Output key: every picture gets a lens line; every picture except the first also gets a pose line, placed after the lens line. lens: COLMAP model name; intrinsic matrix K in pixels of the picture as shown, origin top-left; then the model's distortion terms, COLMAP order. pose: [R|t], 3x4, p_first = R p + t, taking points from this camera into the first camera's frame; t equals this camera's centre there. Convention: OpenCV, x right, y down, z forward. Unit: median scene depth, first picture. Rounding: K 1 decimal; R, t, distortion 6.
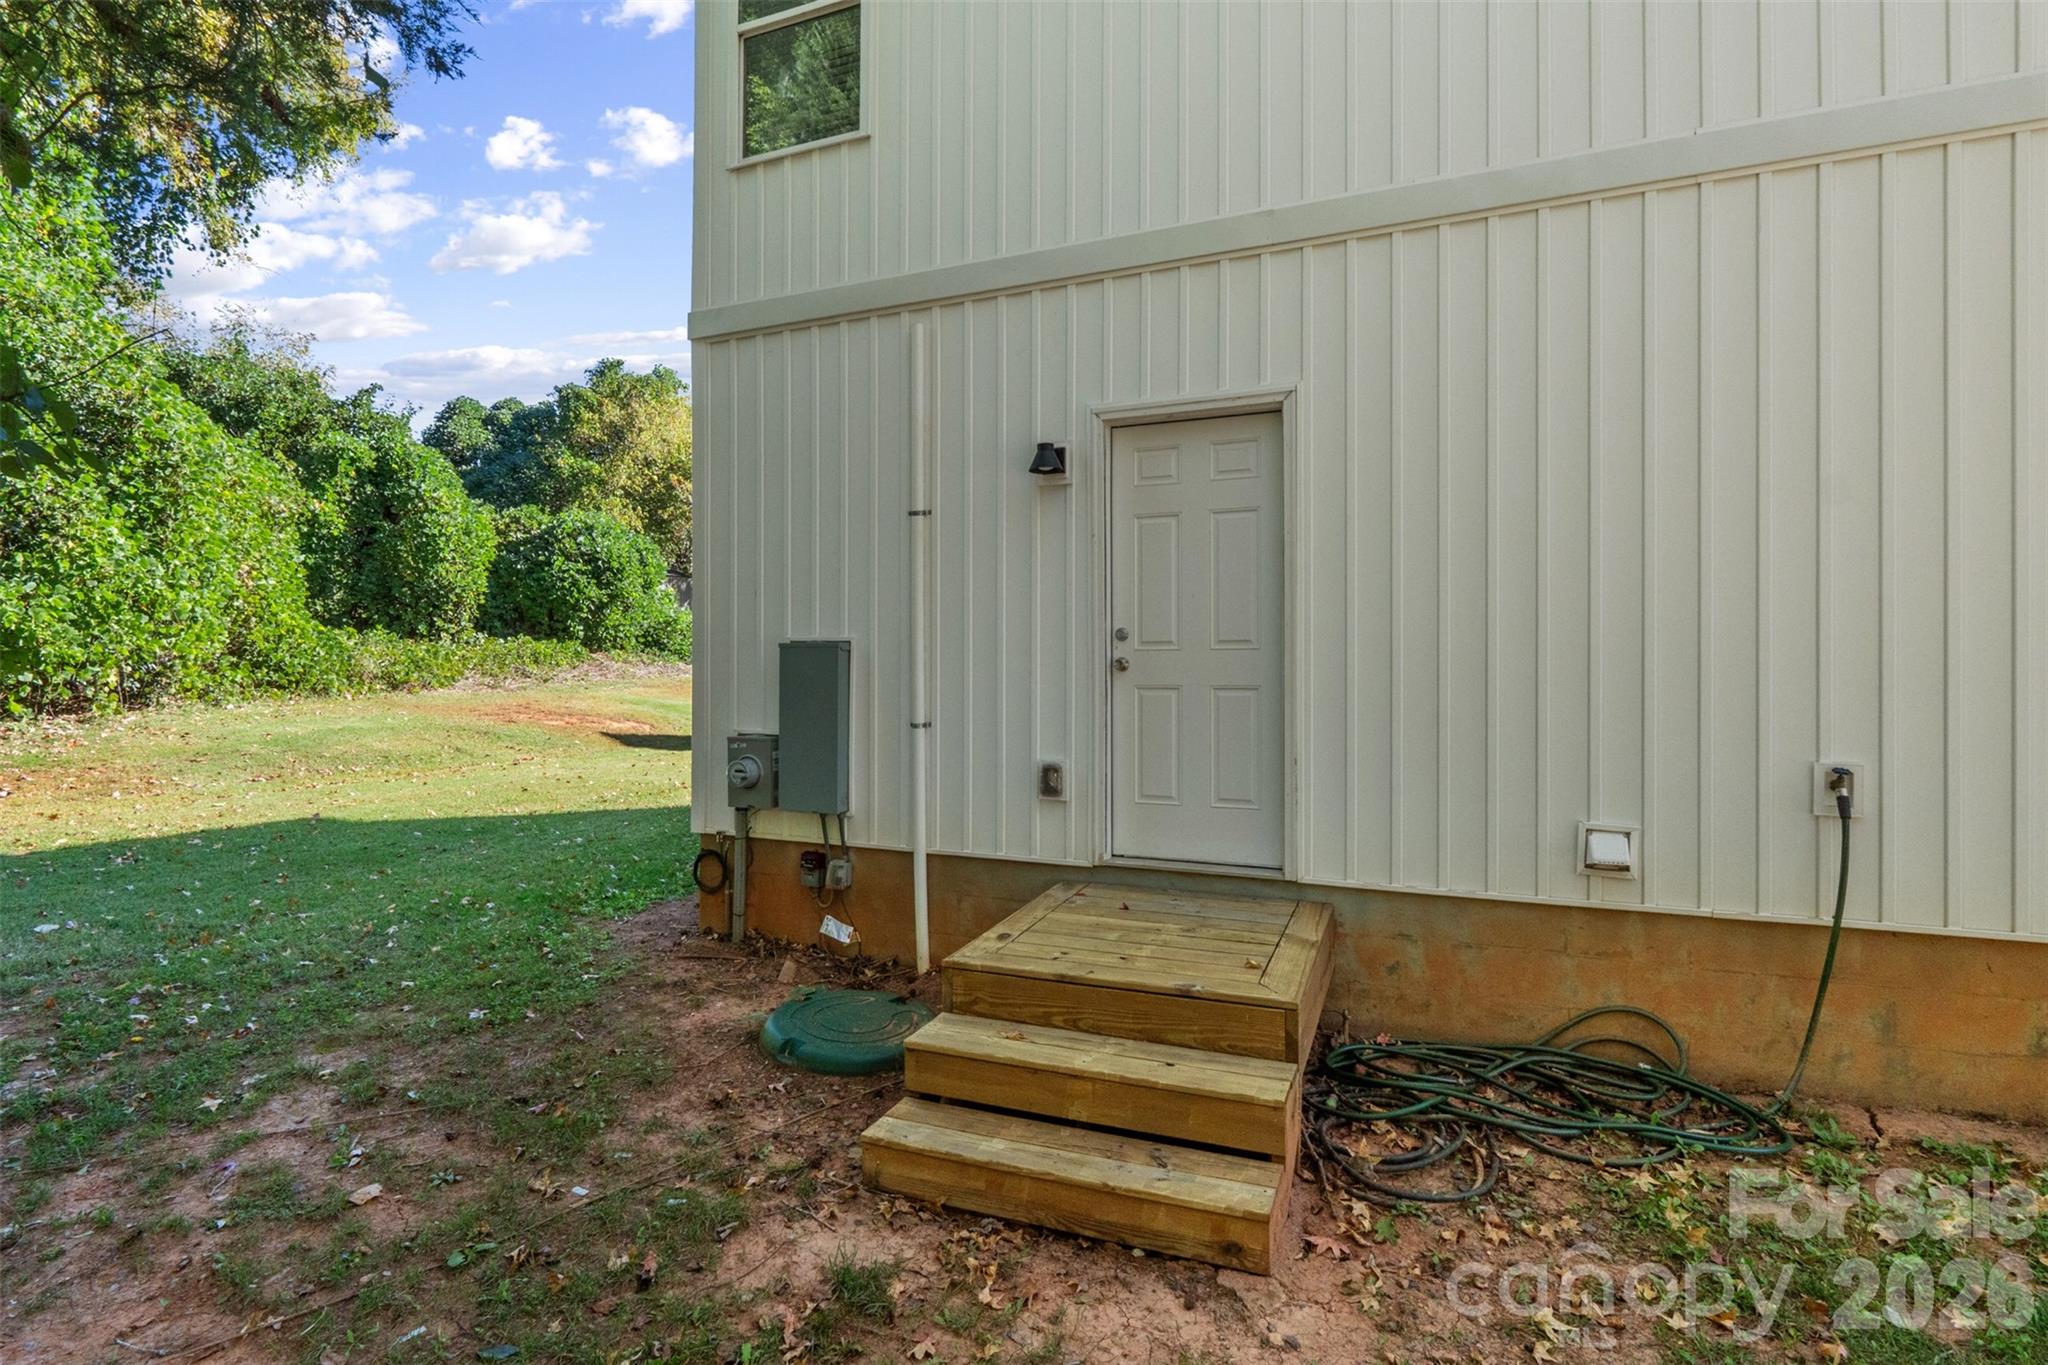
lens RADIAL K [[935.9, 0, 1025.5], [0, 935.9, 659.1], [0, 0, 1]] dist [0.001117, 0.000165]
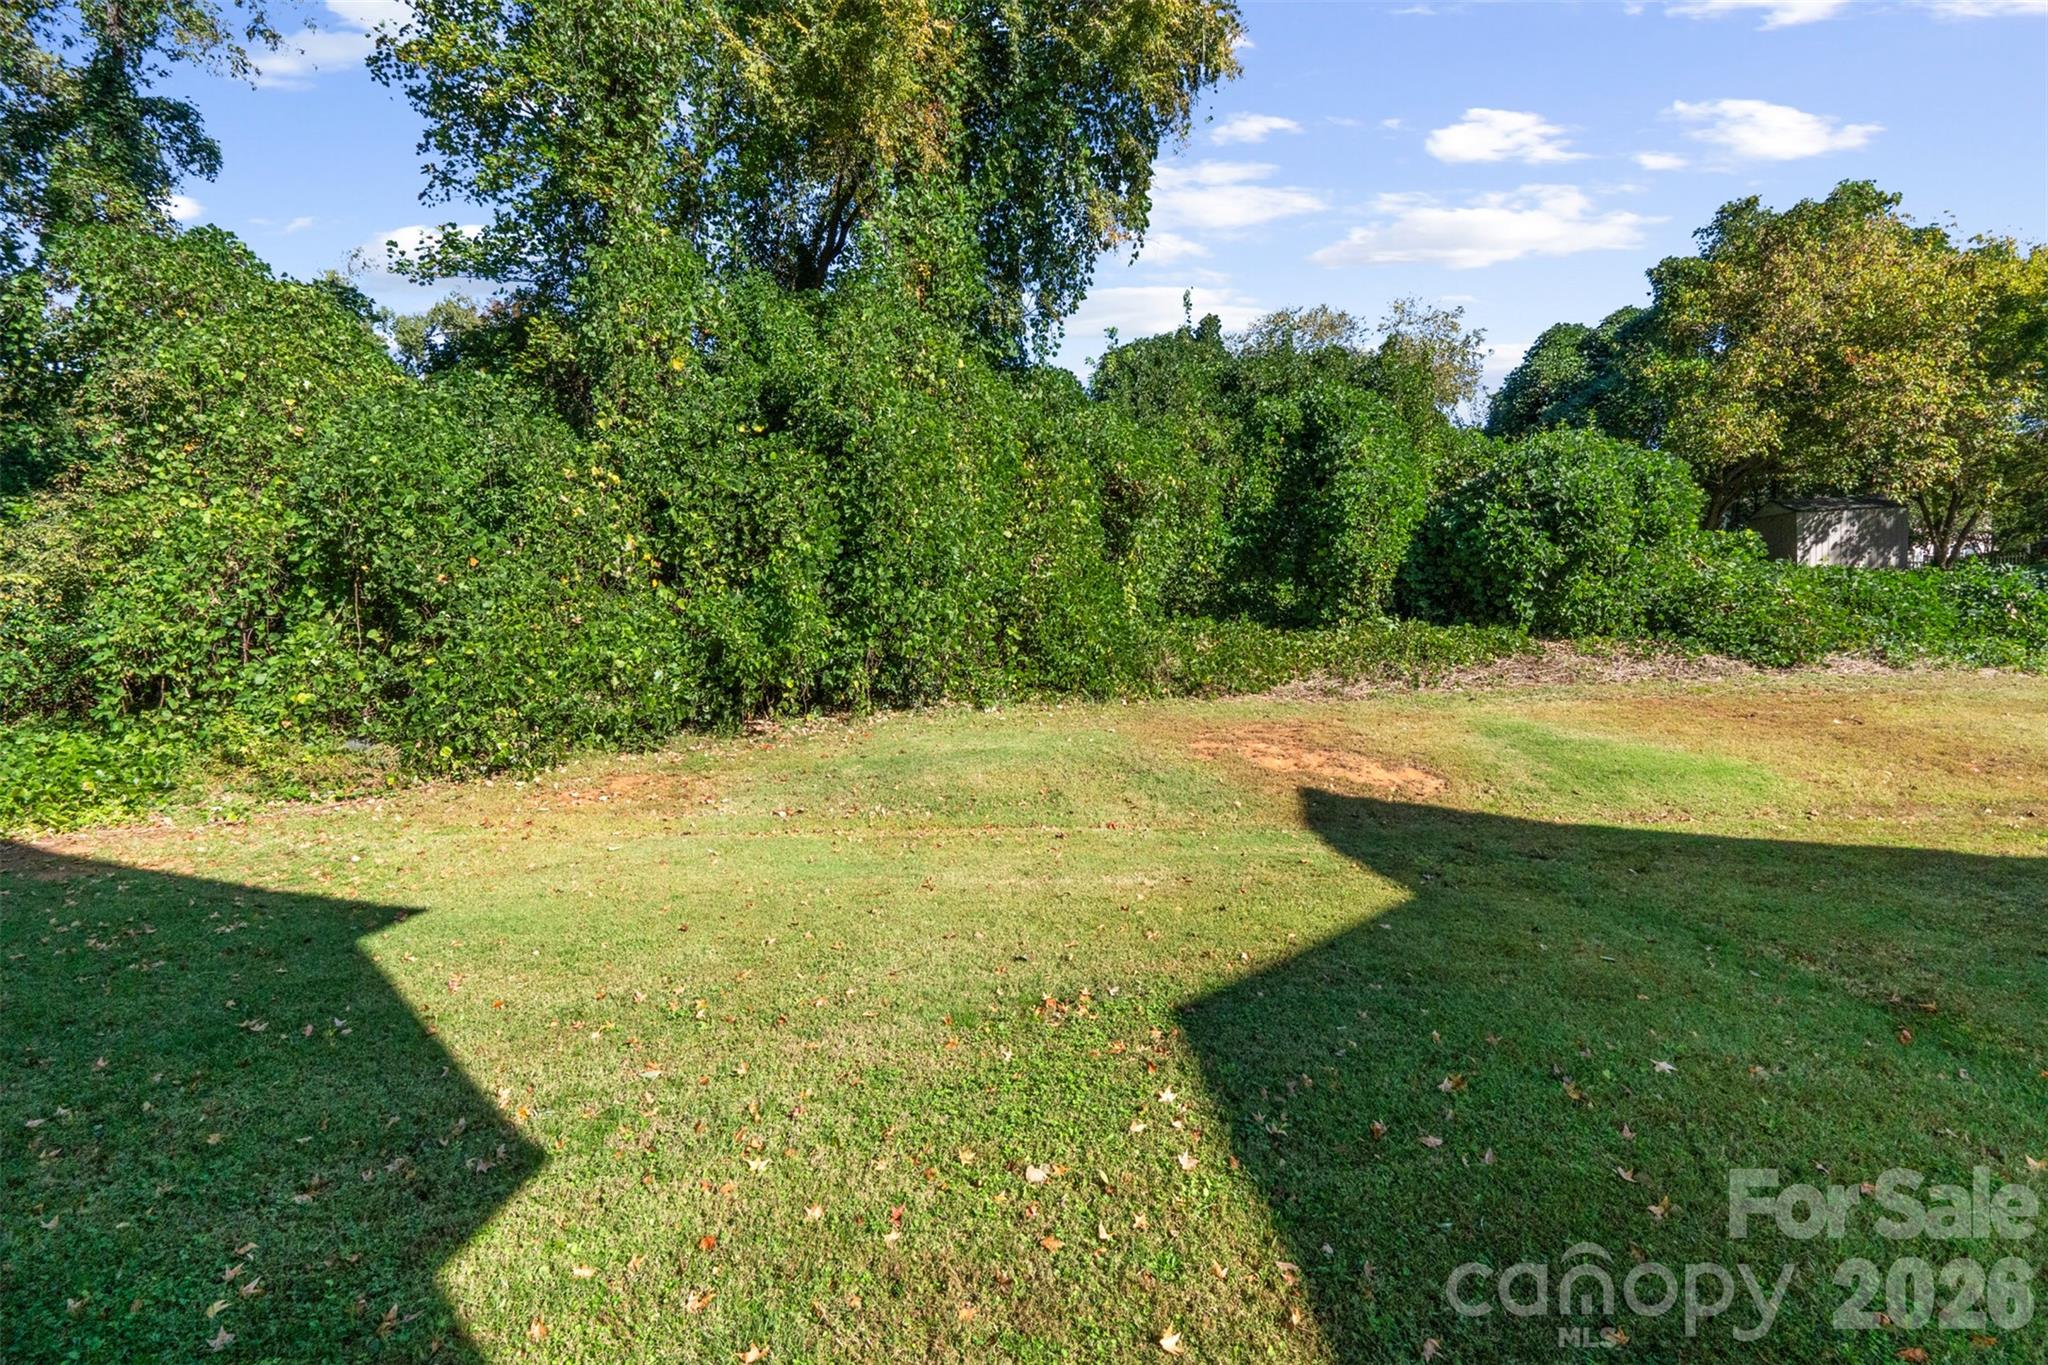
lens RADIAL K [[935.9, 0, 1025.5], [0, 935.9, 659.1], [0, 0, 1]] dist [0.001117, 0.000165]
pose [[0.360583, 0.026717, -0.932344, 0.027949], [0.008278, 0.999459, 0.031842, -0.018522], [0.932690, -0.019199, 0.360167, 0.412765]]
